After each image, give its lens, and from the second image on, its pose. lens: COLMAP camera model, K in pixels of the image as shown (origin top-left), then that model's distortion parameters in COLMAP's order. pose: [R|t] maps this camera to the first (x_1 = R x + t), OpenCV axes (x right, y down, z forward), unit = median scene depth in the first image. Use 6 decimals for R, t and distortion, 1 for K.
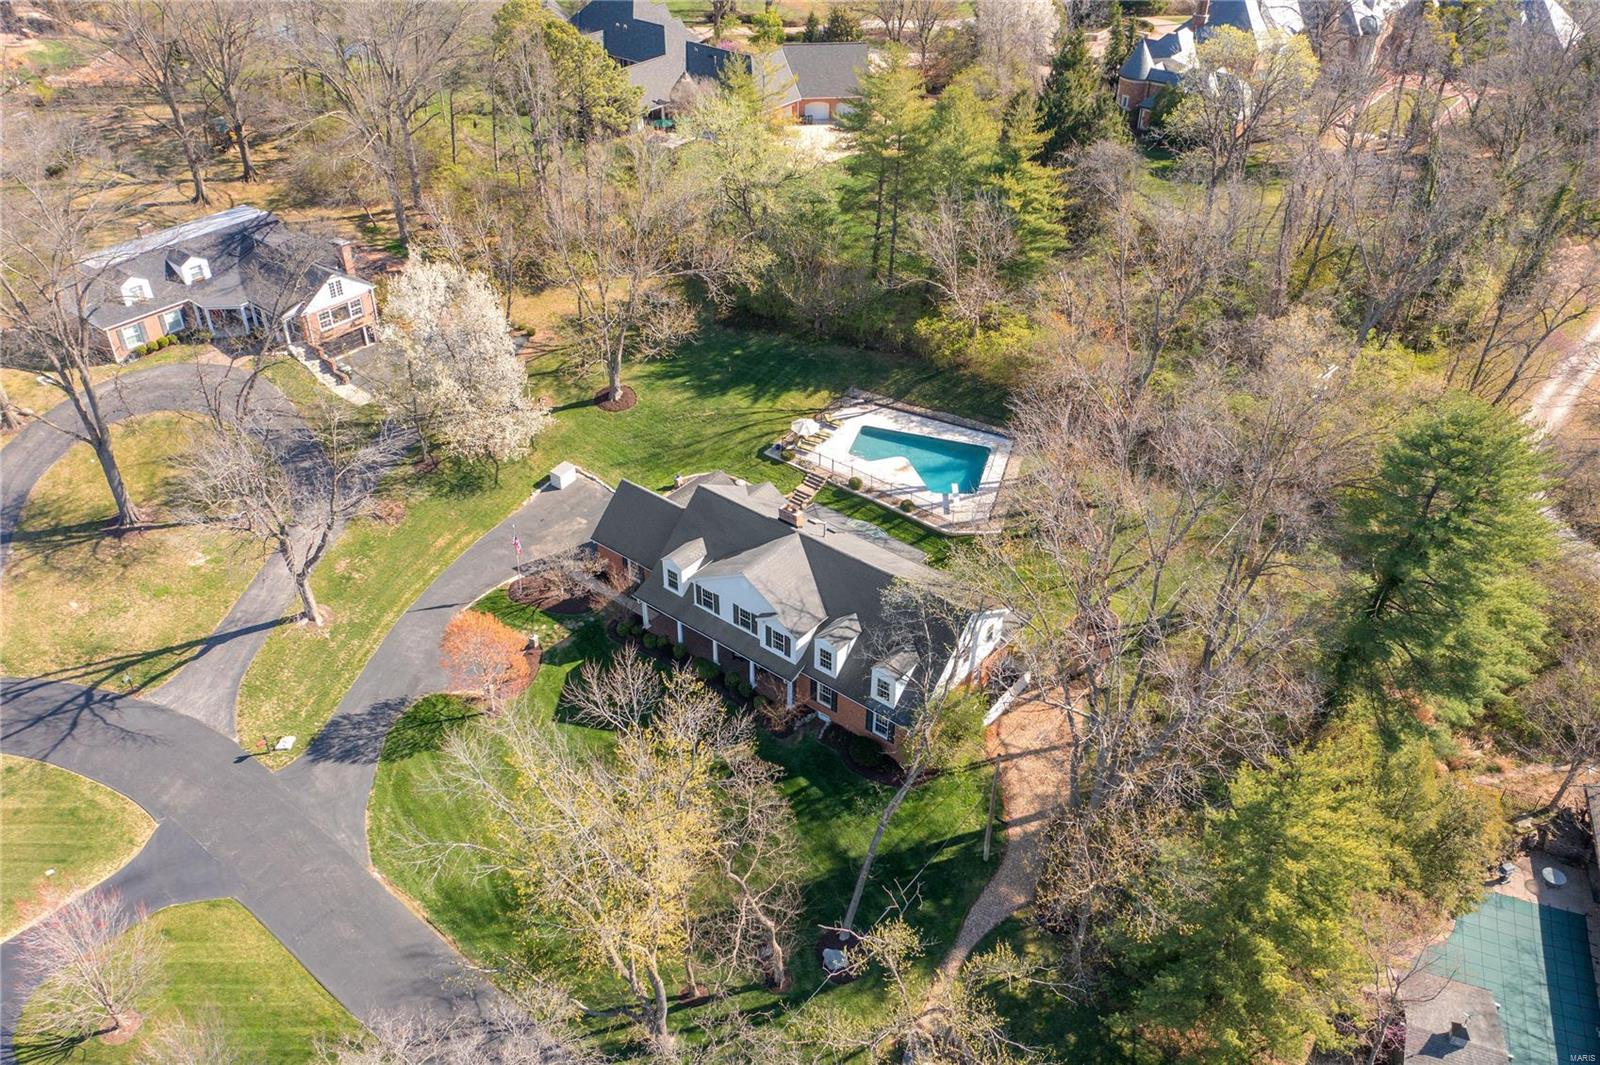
lens RADIAL K [[1278.7, 0, 800.0], [0, 1278.7, 532.5], [0, 0, 1]] dist [-0.006309, 0.009426]
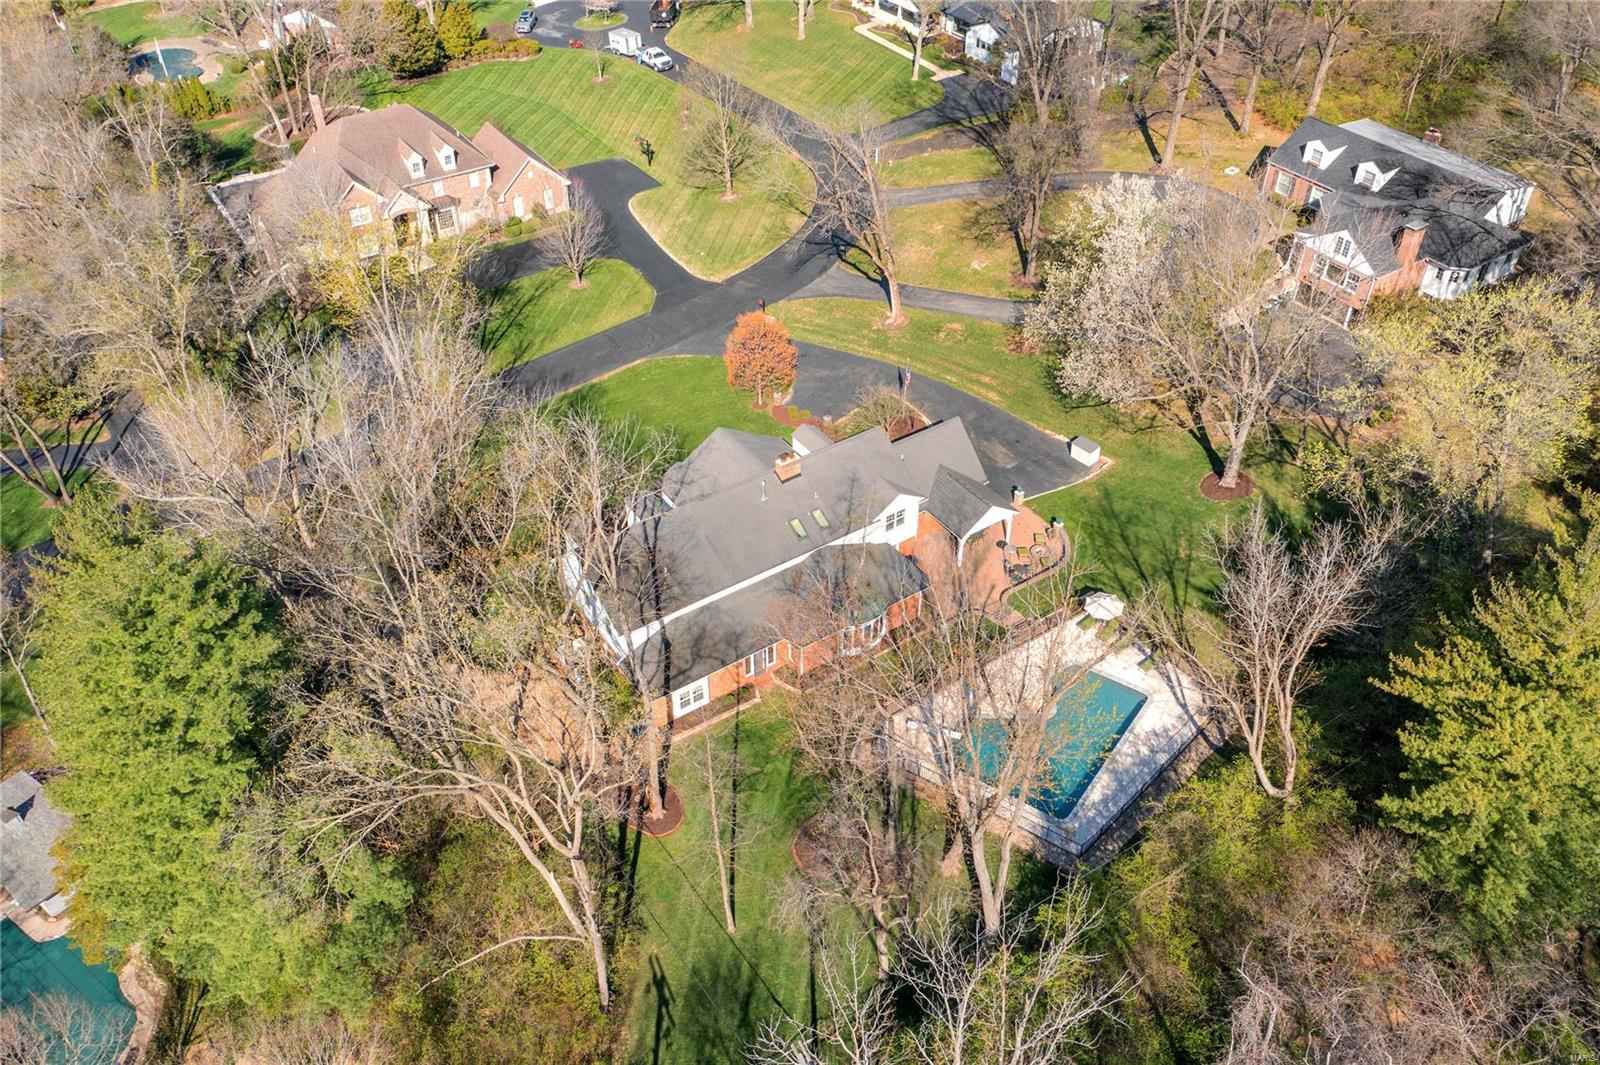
lens RADIAL K [[1278.7, 0, 800.0], [0, 1278.7, 532.5], [0, 0, 1]] dist [-0.006309, 0.009426]
pose [[-0.296381, 0.603669, -0.740096, 0.619373], [-0.558966, 0.518695, 0.646925, -0.518956], [0.774413, 0.605425, 0.183699, 0.746149]]
